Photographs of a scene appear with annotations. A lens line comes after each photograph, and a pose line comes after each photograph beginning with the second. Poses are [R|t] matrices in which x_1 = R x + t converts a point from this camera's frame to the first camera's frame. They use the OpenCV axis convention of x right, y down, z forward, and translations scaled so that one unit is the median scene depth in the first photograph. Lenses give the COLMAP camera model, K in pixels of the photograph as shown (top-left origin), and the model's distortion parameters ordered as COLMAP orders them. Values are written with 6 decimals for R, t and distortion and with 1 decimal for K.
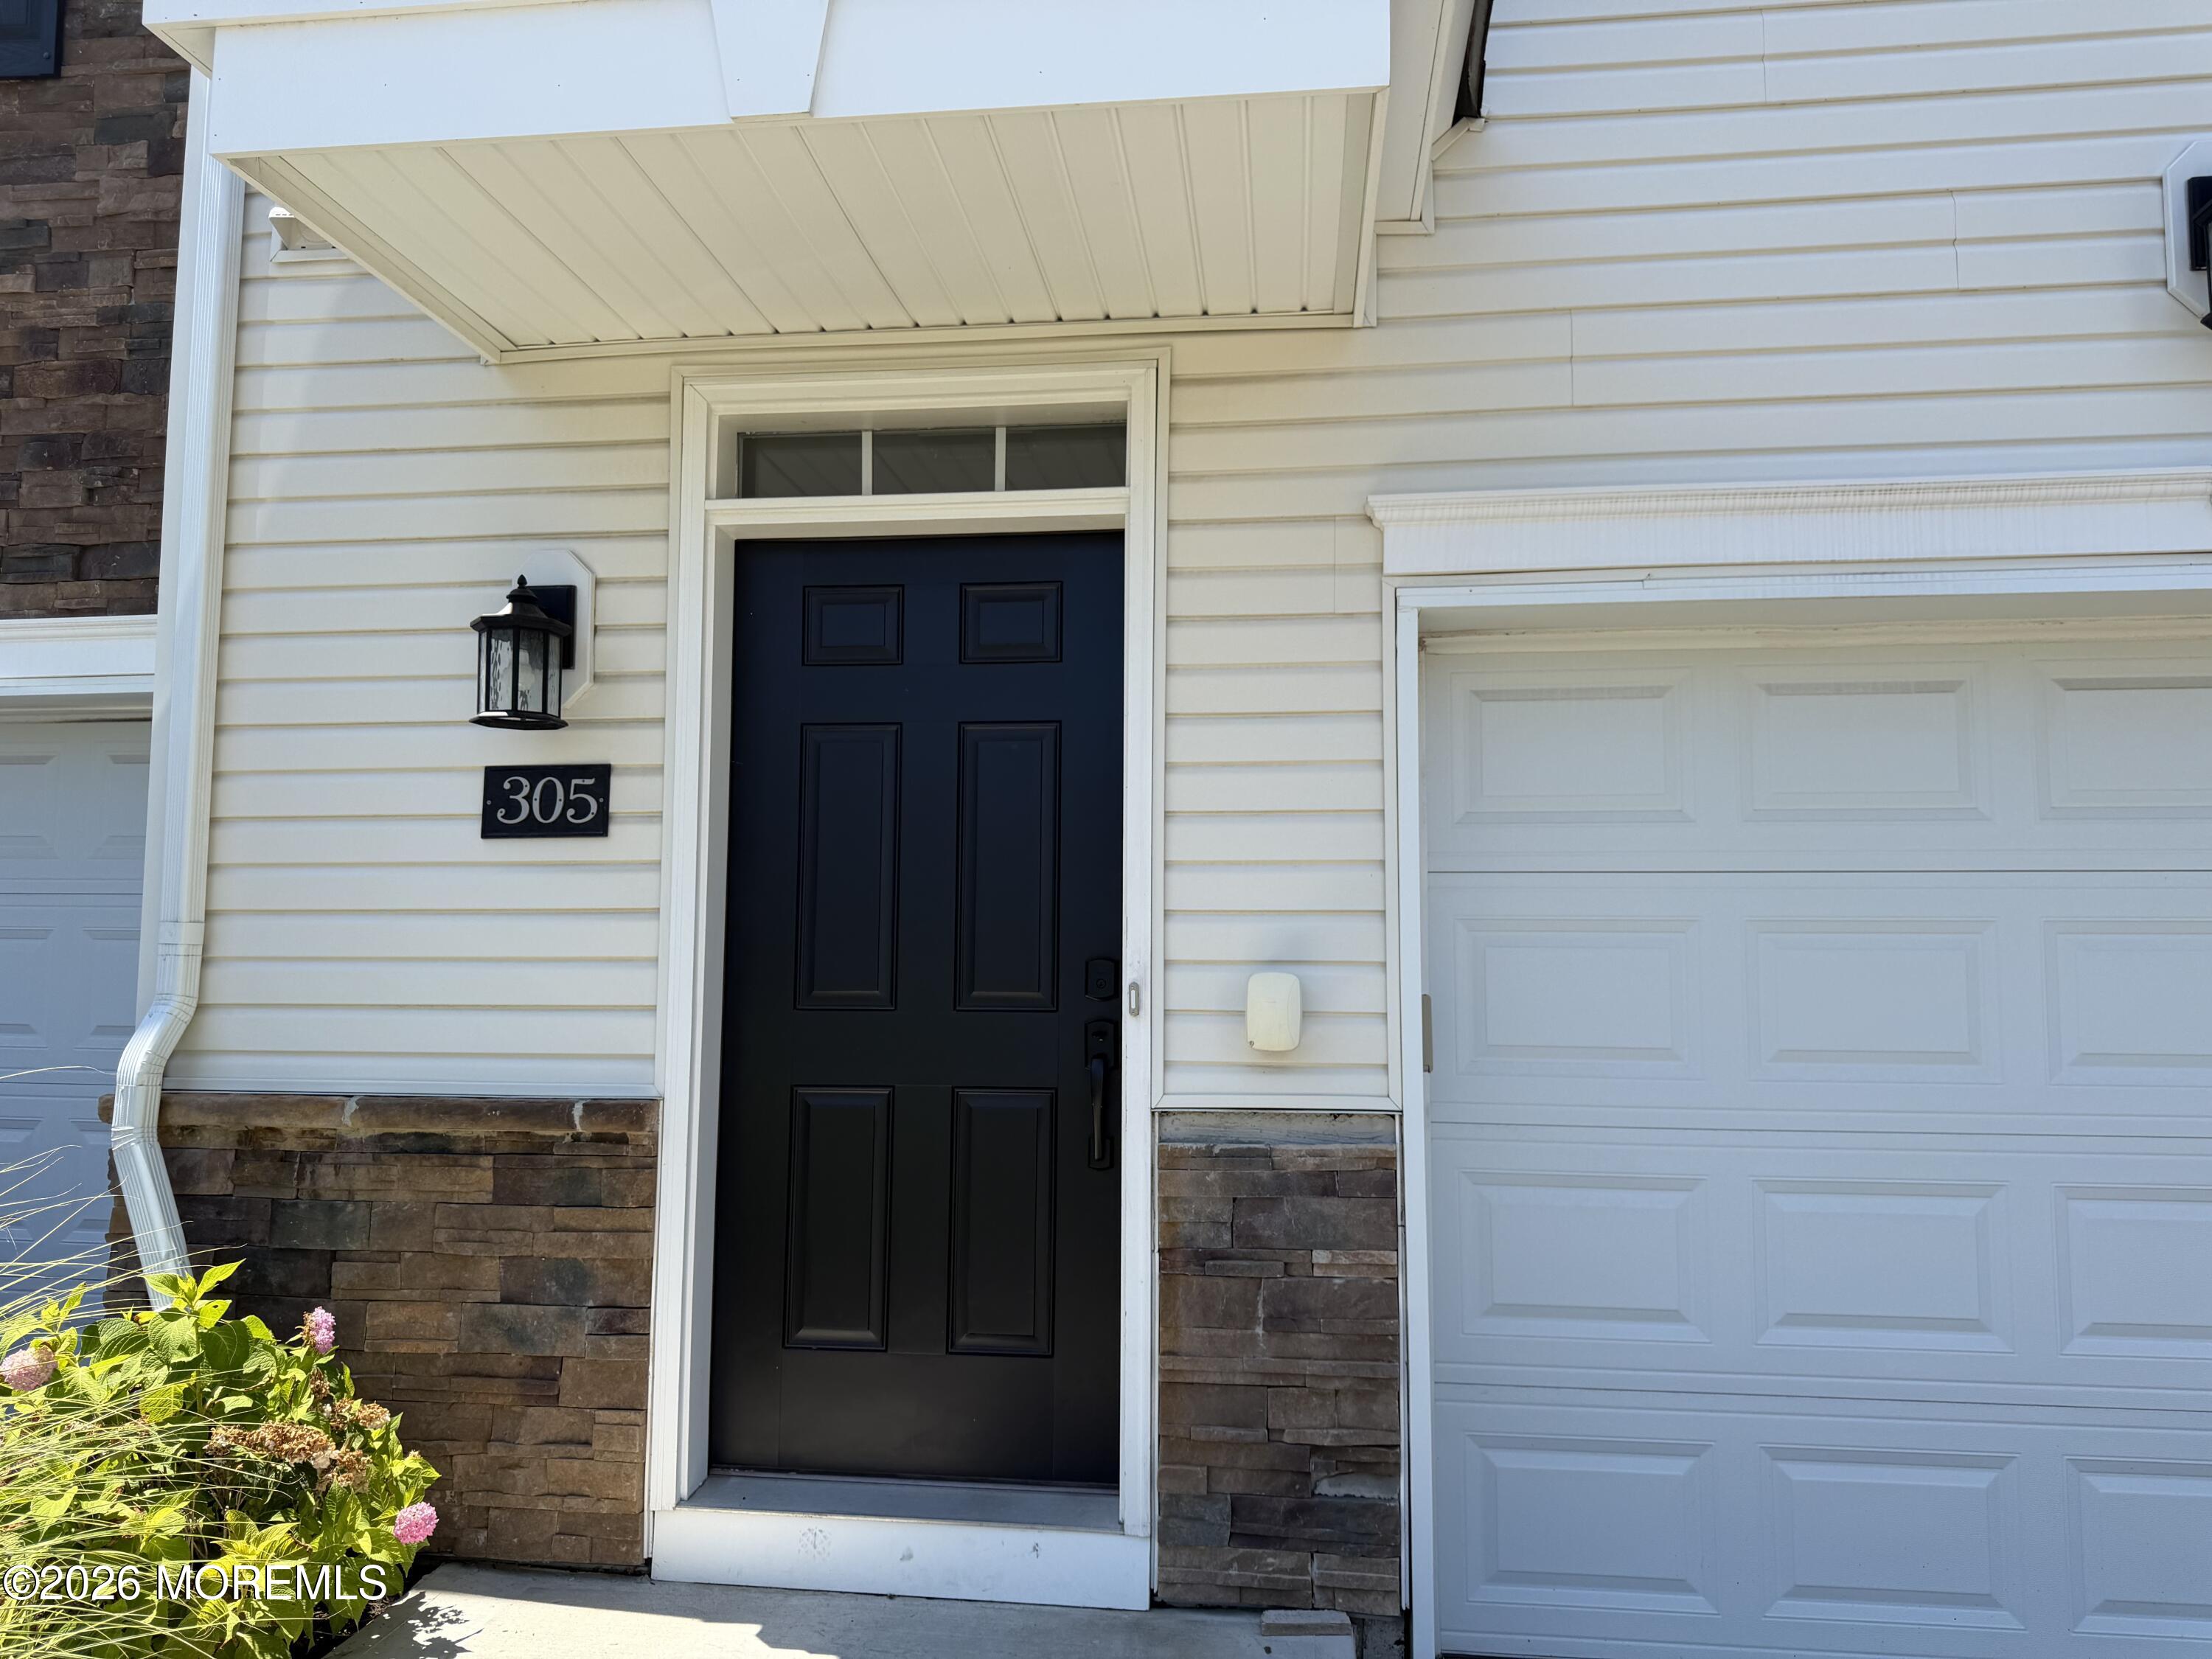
lens RADIAL K [[1556.6, 0, 1106.0], [0, 1556.6, 829.5], [0, 0, 1]] dist [0.159218, -0.256957]
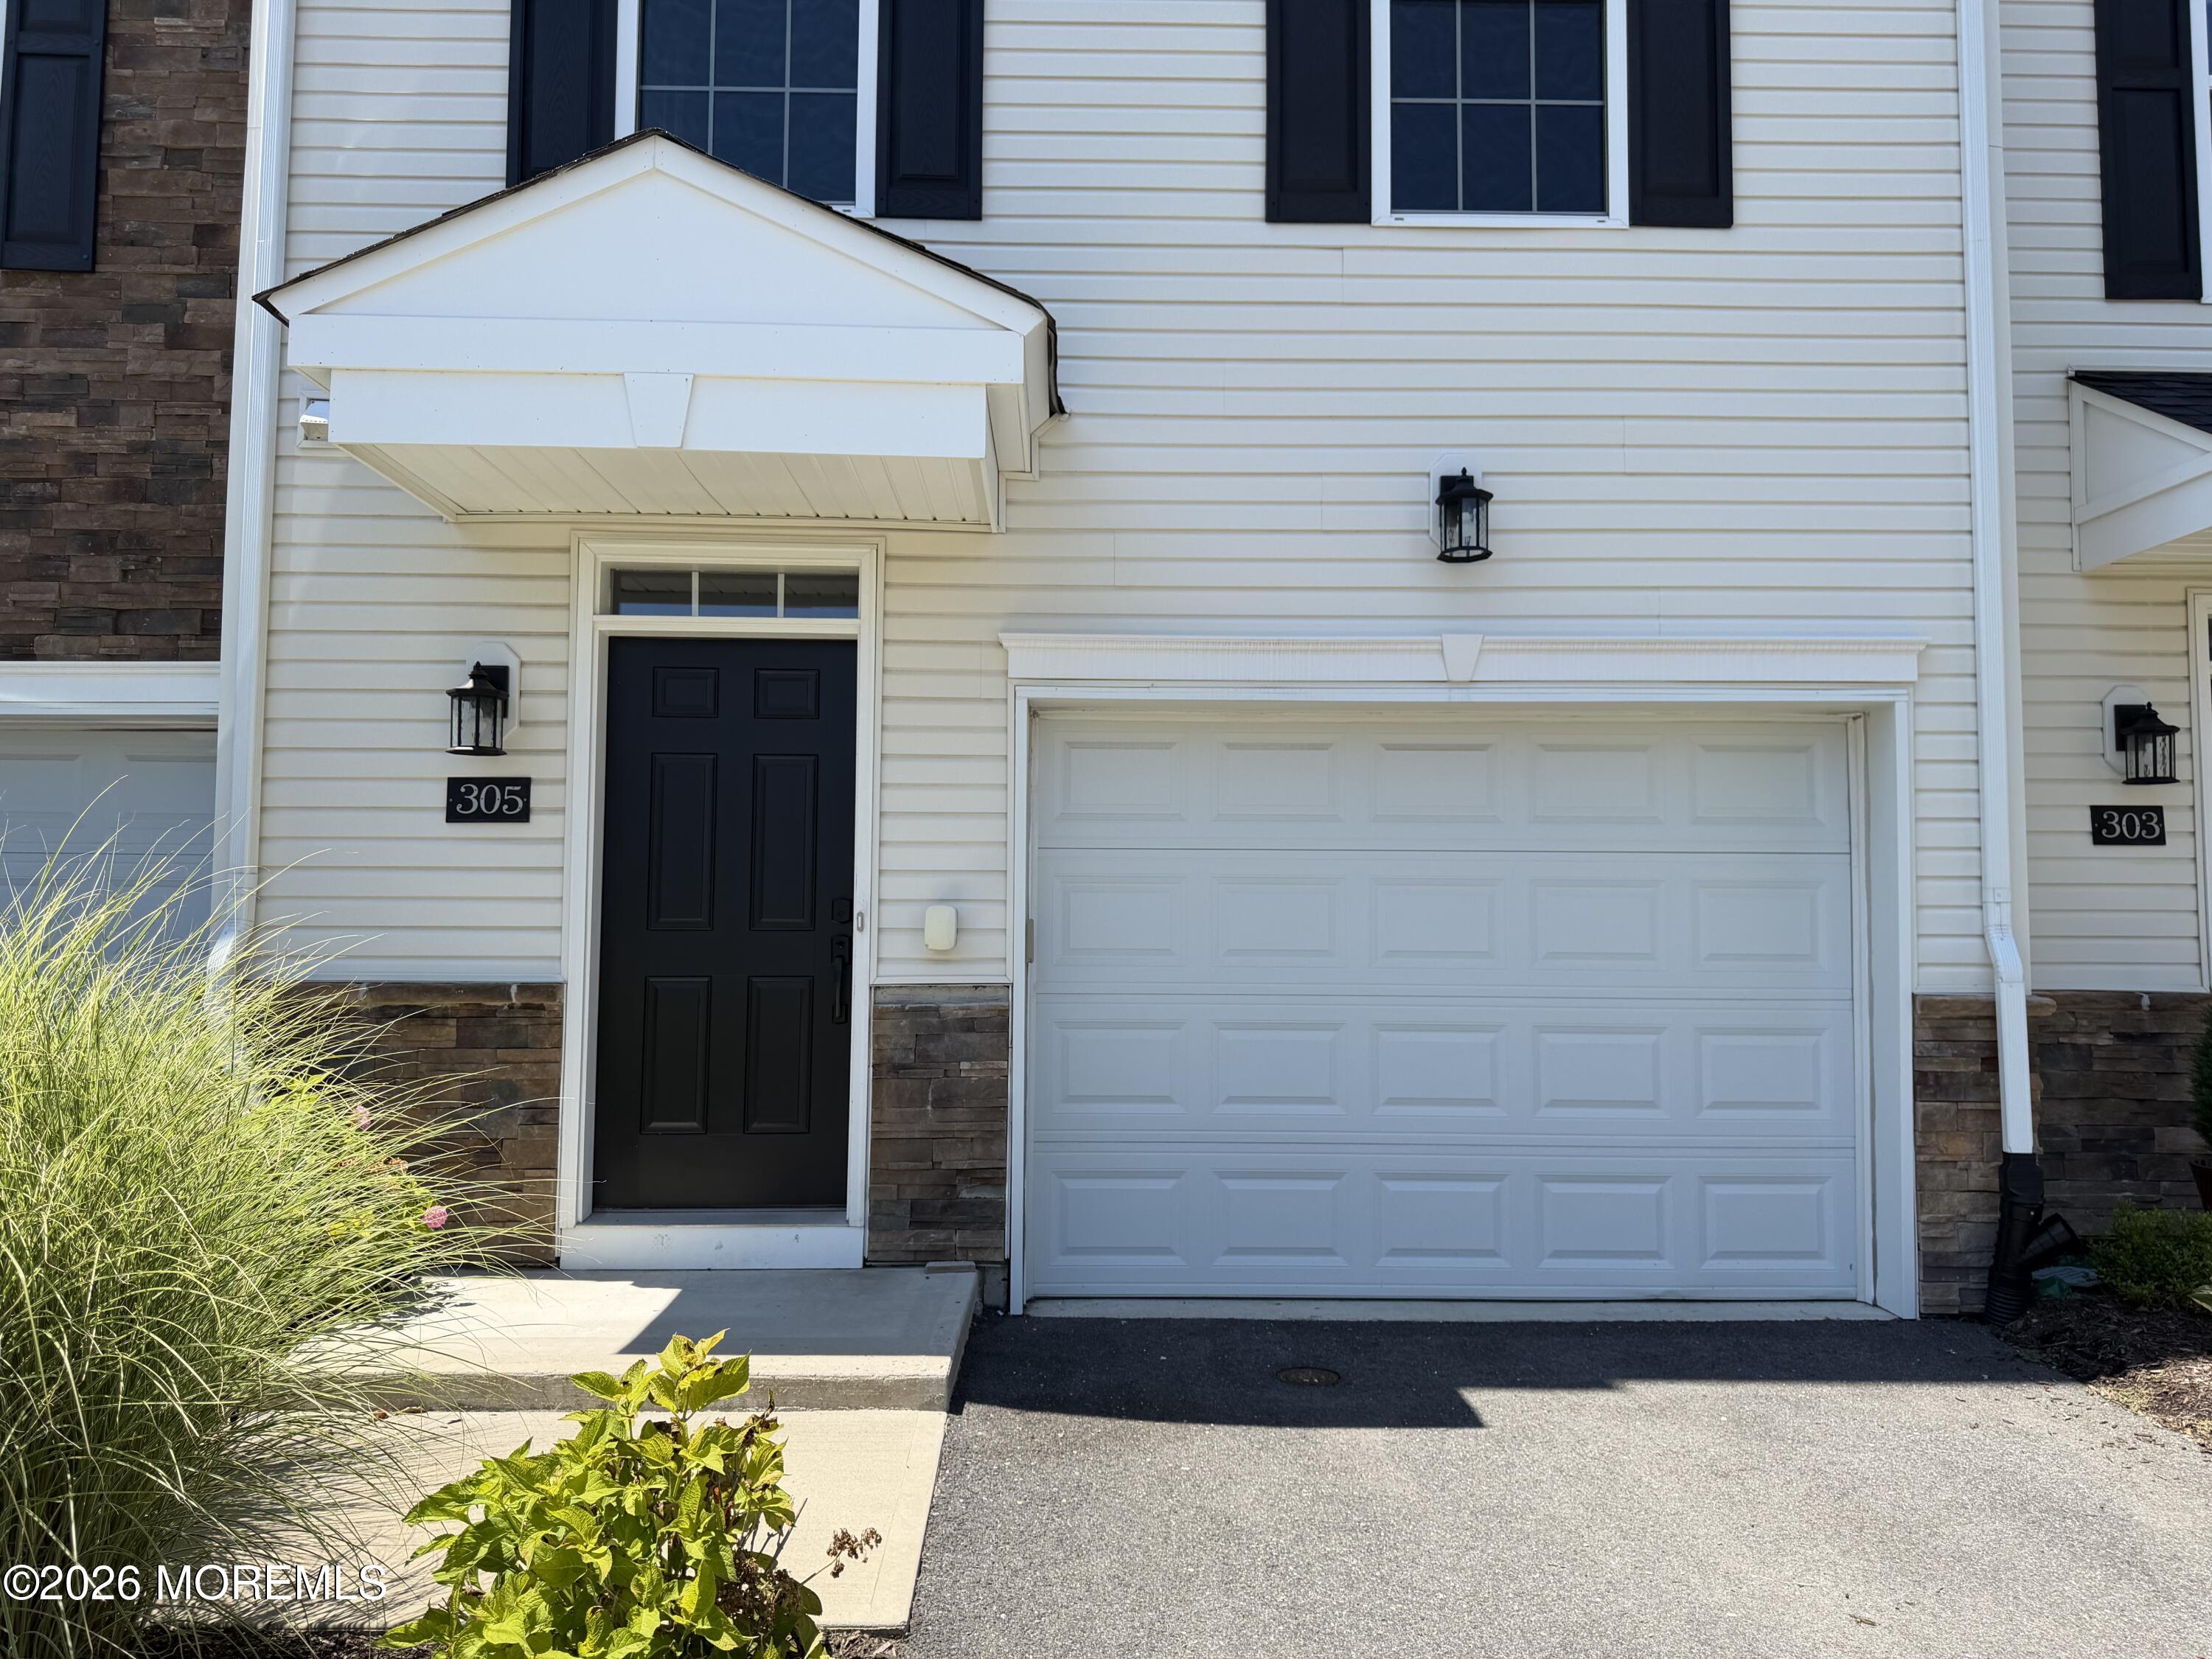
lens RADIAL K [[1556.6, 0, 1106.0], [0, 1556.6, 829.5], [0, 0, 1]] dist [0.159218, -0.256957]
pose [[0.989261, 0.009342, 0.145861, 0.032338], [-0.012925, 0.999637, 0.023637, -0.034747], [-0.145587, -0.025268, 0.989023, -0.701682]]
